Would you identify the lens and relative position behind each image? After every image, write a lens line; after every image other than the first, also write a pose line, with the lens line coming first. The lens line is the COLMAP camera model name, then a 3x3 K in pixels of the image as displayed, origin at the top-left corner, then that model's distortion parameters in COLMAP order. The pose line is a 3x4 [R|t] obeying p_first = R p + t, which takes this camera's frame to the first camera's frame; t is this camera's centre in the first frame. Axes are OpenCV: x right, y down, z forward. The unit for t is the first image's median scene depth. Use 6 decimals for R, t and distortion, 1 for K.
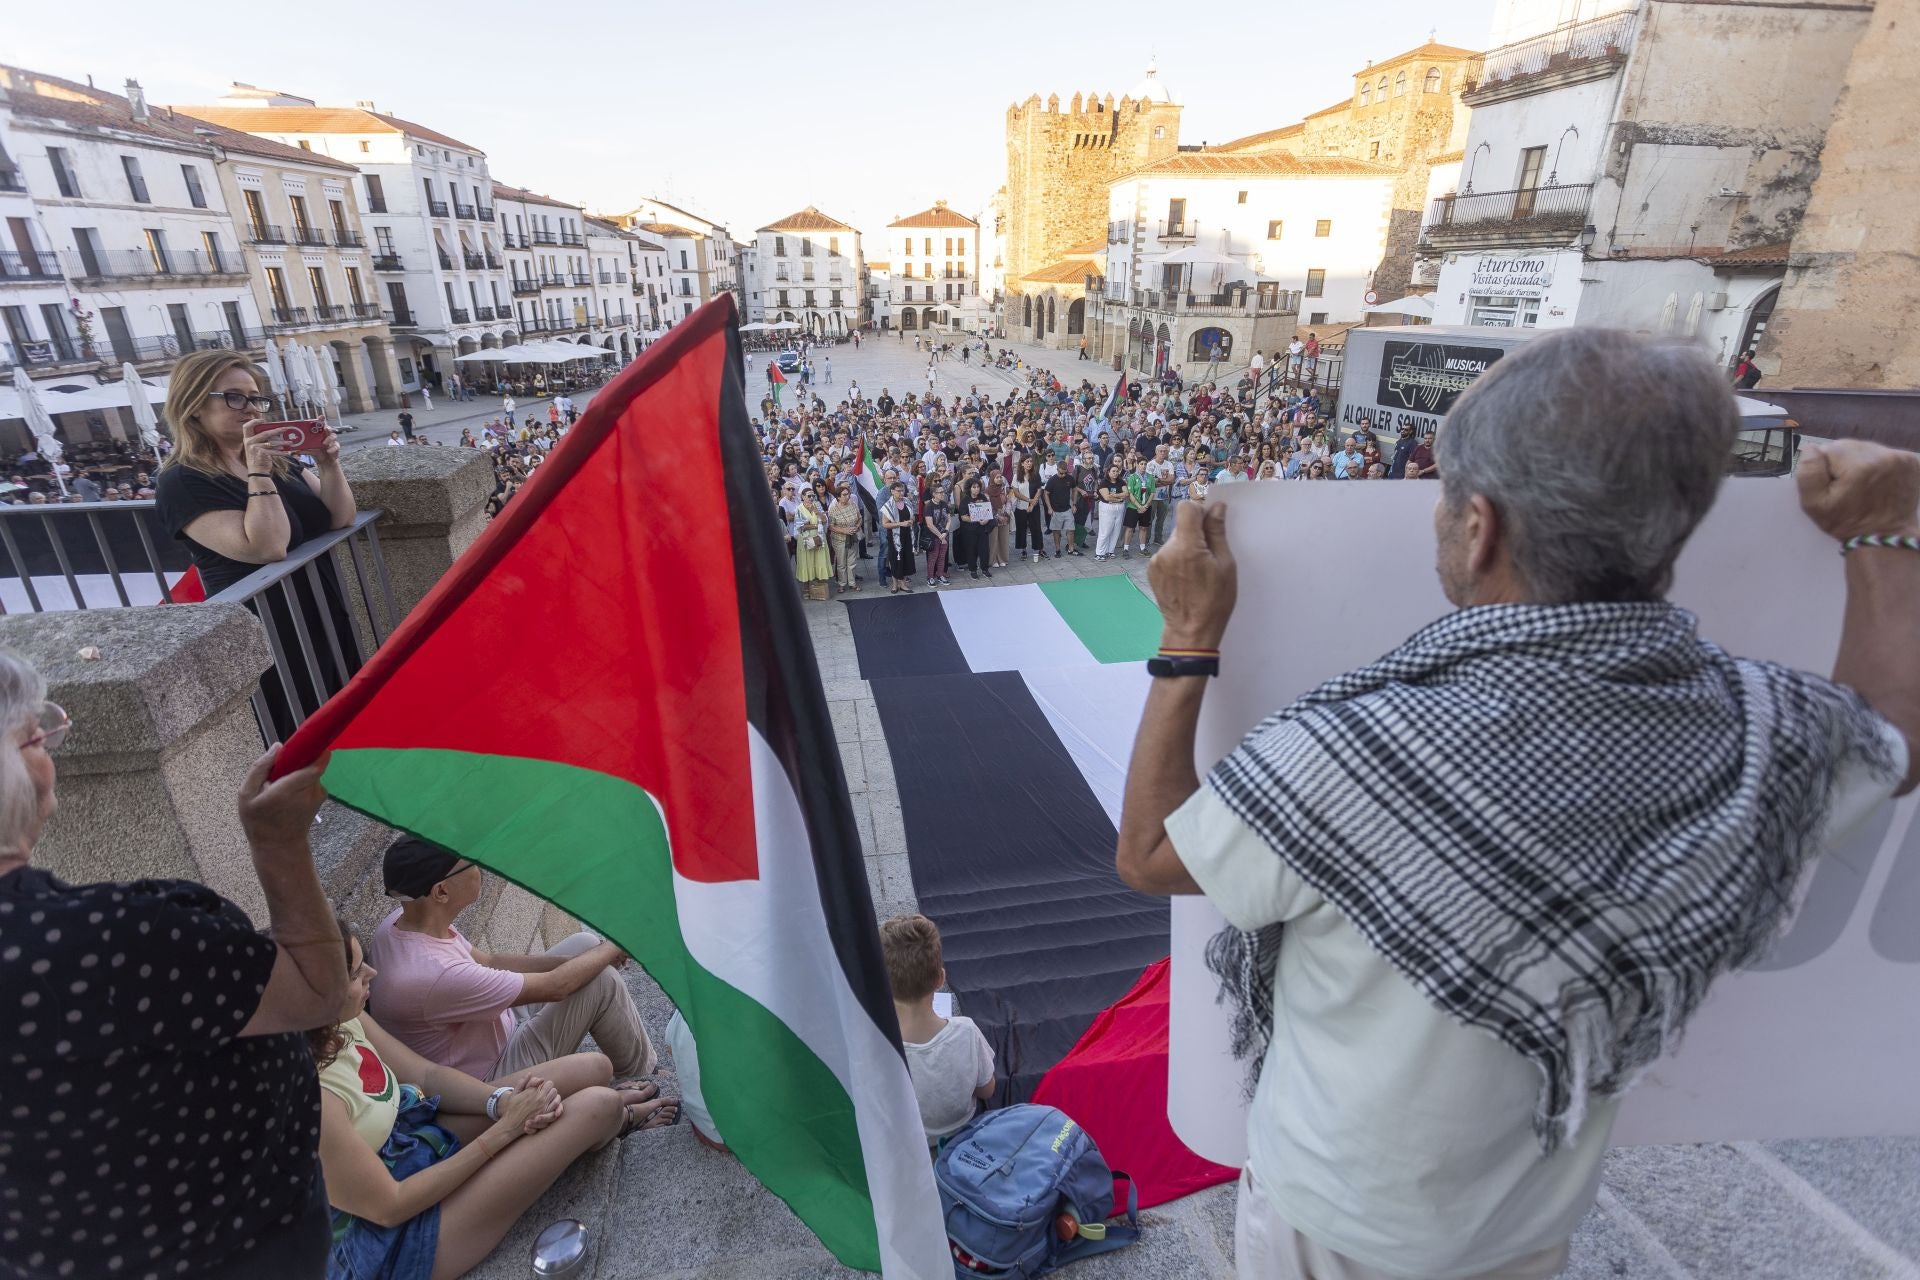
lens RADIAL K [[916.5, 0, 968.4], [0, 916.5, 640.9], [0, 0, 1]] dist [0.013567, -0.000355]
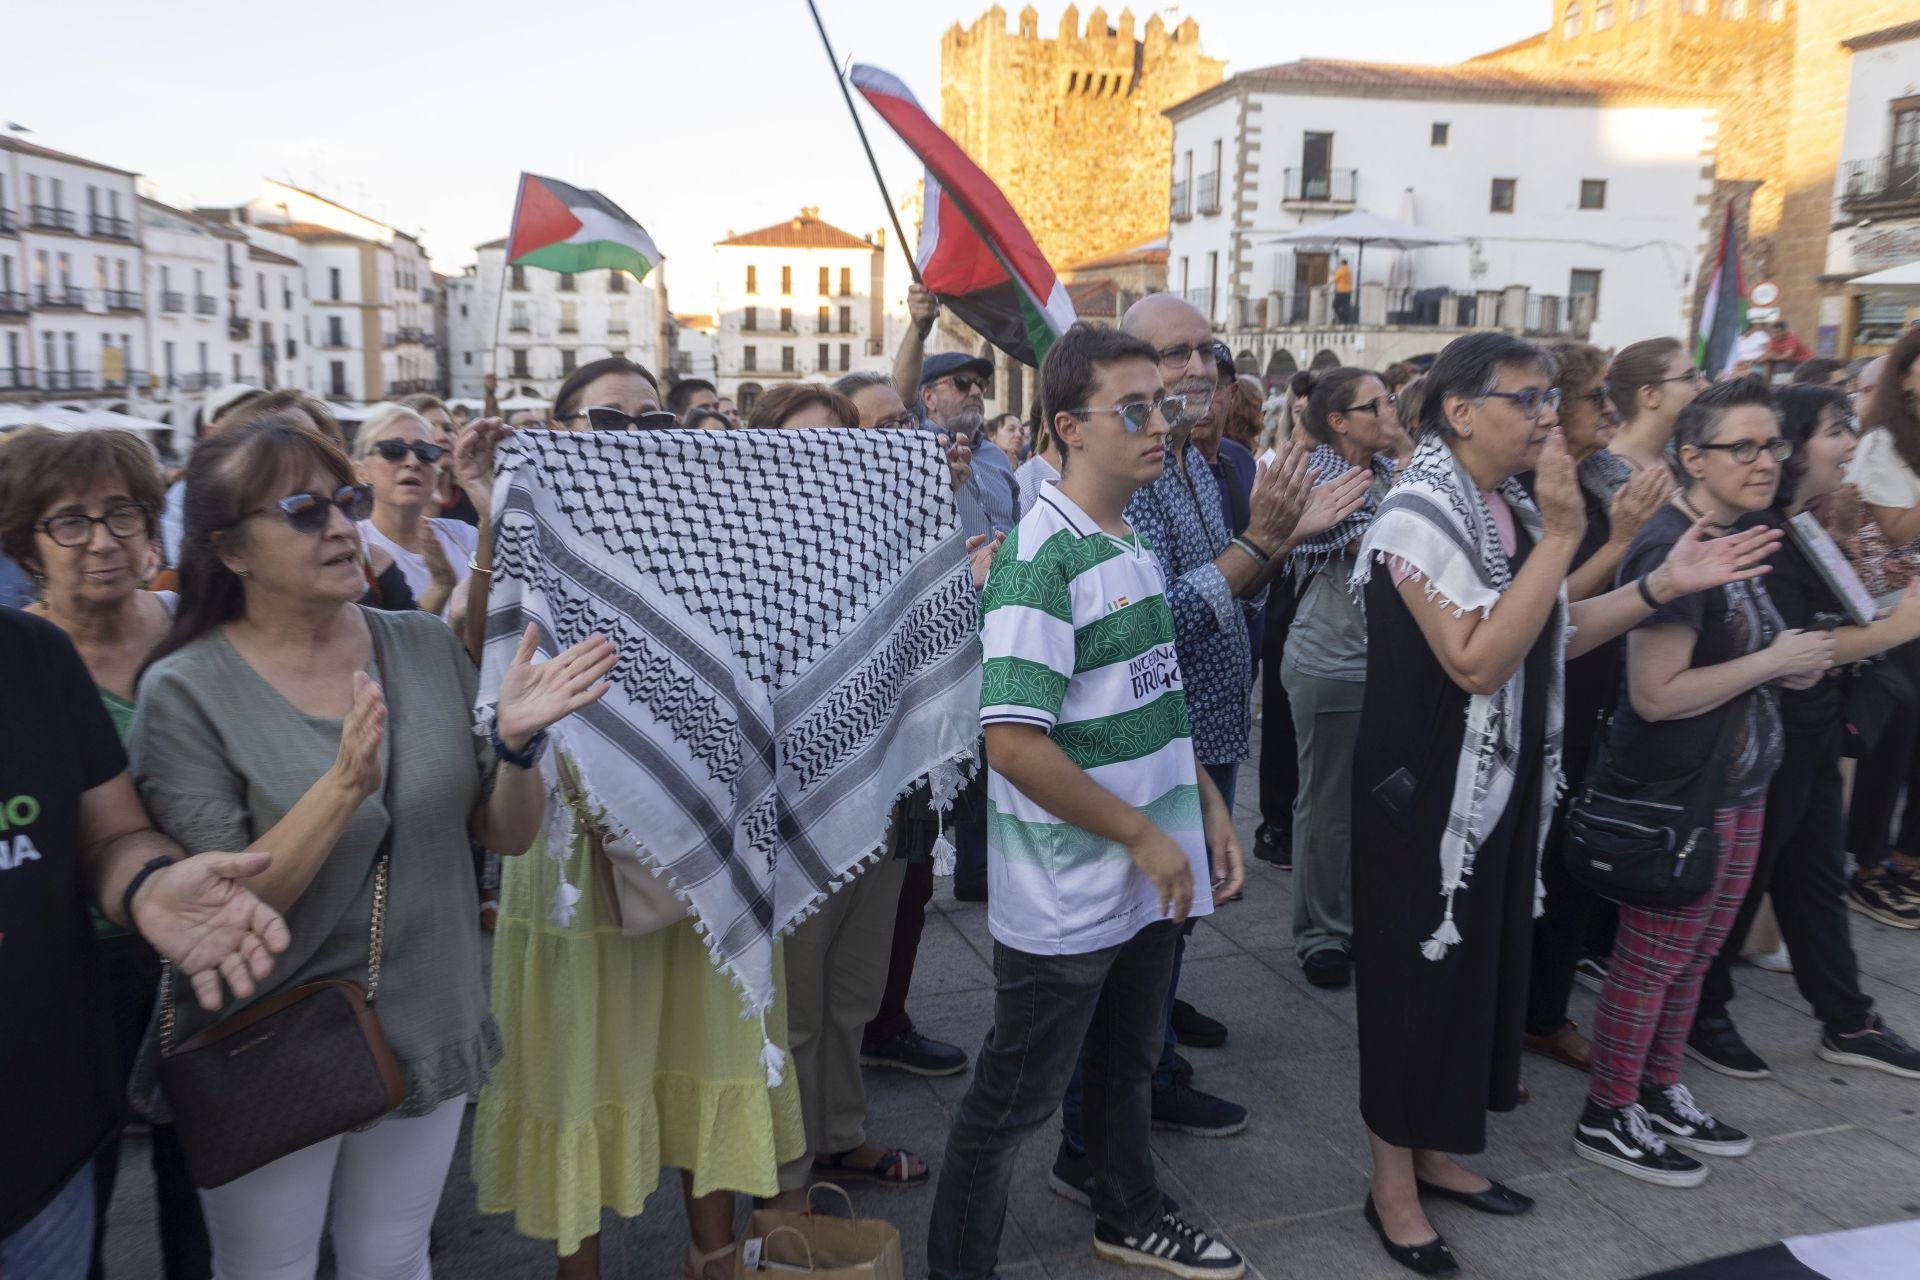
lens RADIAL K [[1579.7, 0, 955.3], [0, 1579.7, 628.7], [0, 0, 1]] dist [0.001181, 0.013120]
pose [[0.996619, 0.001476, 0.082144, -0.030389], [0.016321, 0.976354, -0.215561, -0.016493], [-0.080520, 0.216173, 0.973029, 0.147841]]
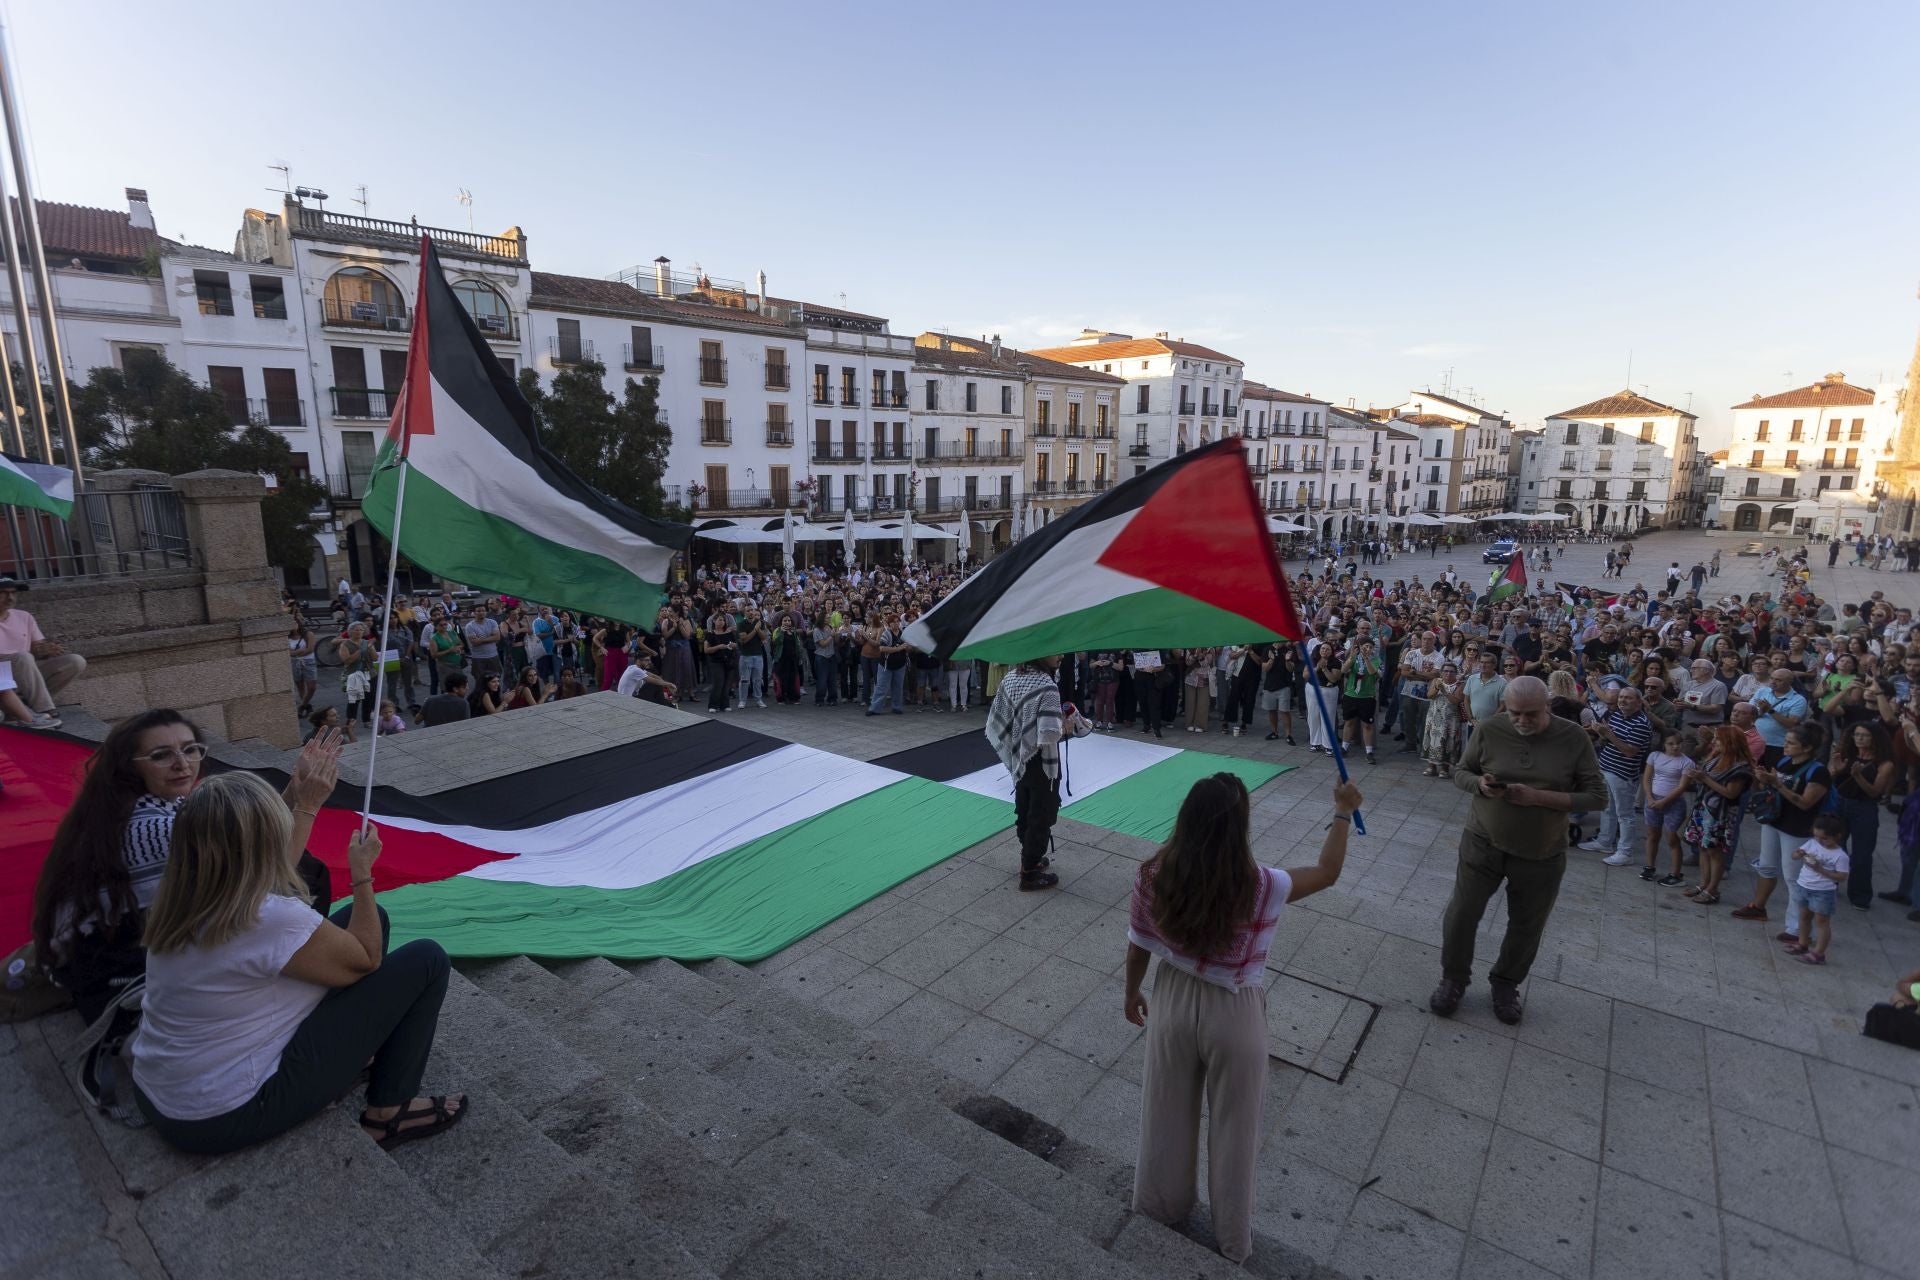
lens RADIAL K [[916.5, 0, 956.1], [0, 916.5, 634.2], [0, 0, 1]] dist [0.013567, -0.000355]
pose [[0.671570, 0.142146, -0.727178, 0.109853], [-0.283559, 0.956018, -0.074996, -0.007734], [0.684535, 0.256563, 0.682340, 0.038871]]
